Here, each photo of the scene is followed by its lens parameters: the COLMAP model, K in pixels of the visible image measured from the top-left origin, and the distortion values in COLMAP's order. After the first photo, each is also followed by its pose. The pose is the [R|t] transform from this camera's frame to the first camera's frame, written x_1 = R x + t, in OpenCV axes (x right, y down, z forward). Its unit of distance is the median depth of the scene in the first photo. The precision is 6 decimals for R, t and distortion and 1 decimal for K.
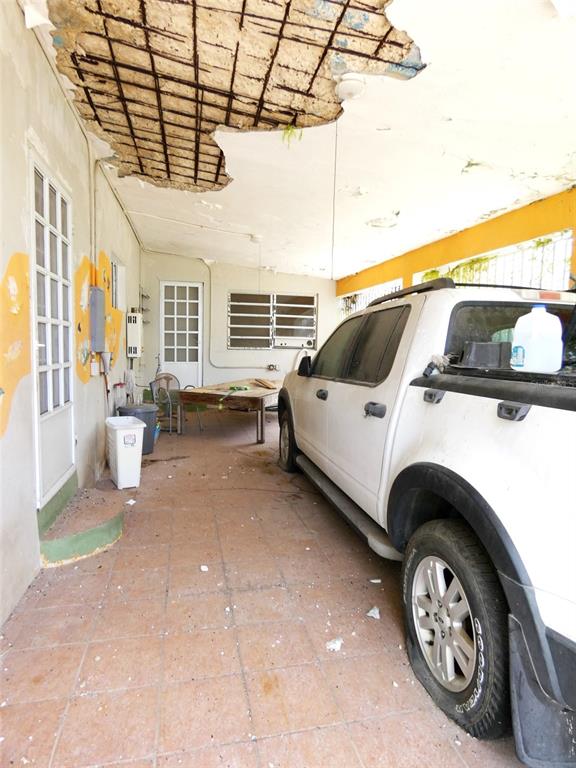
lens RADIAL K [[548.5, 0, 288.0], [0, 548.5, 384.0], [0, 0, 1]] dist [-0.002450, -0.000136]
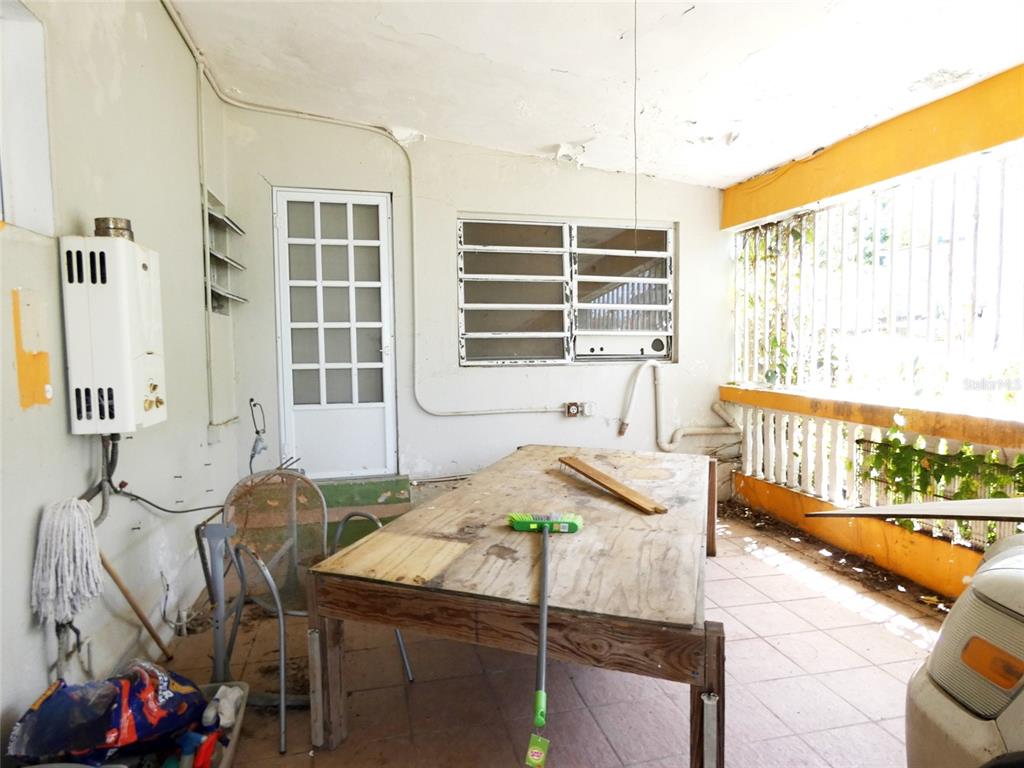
lens RADIAL K [[617.1, 0, 512.0], [0, 617.1, 384.0], [0, 0, 1]] dist [-0.001610, 0.000393]
pose [[0.998121, -0.029460, 0.053719, -0.097030], [0.029666, 0.999555, -0.003040, -0.048711], [-0.053606, 0.004627, 0.998551, 0.562918]]
